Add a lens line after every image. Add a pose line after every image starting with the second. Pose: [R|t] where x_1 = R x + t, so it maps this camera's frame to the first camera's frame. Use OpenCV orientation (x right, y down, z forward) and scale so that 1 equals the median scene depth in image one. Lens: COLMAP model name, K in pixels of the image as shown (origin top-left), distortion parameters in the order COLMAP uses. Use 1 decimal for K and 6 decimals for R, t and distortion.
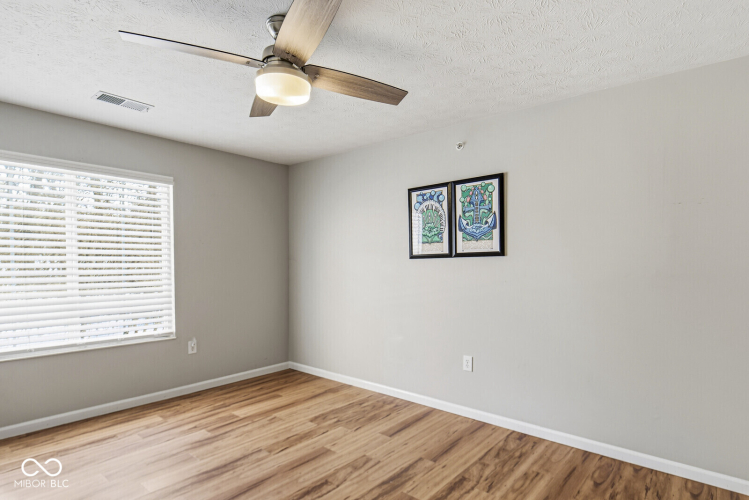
lens RADIAL K [[399.1, 0, 375.6], [0, 399.1, 268.2], [0, 0, 1]] dist [0.000485, -0.000014]
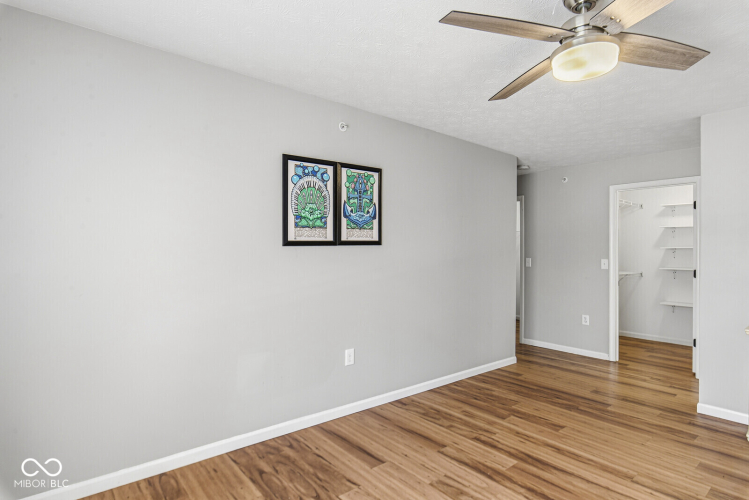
lens RADIAL K [[403.6, 0, 374.8], [0, 403.6, 240.4], [0, 0, 1]] dist [-0.004199, -0.000742]
pose [[0.169373, 0.018157, 0.985385, -0.710927], [0.002237, 0.999821, -0.018807, -0.021430], [-0.985550, 0.005389, 0.169302, 0.775326]]
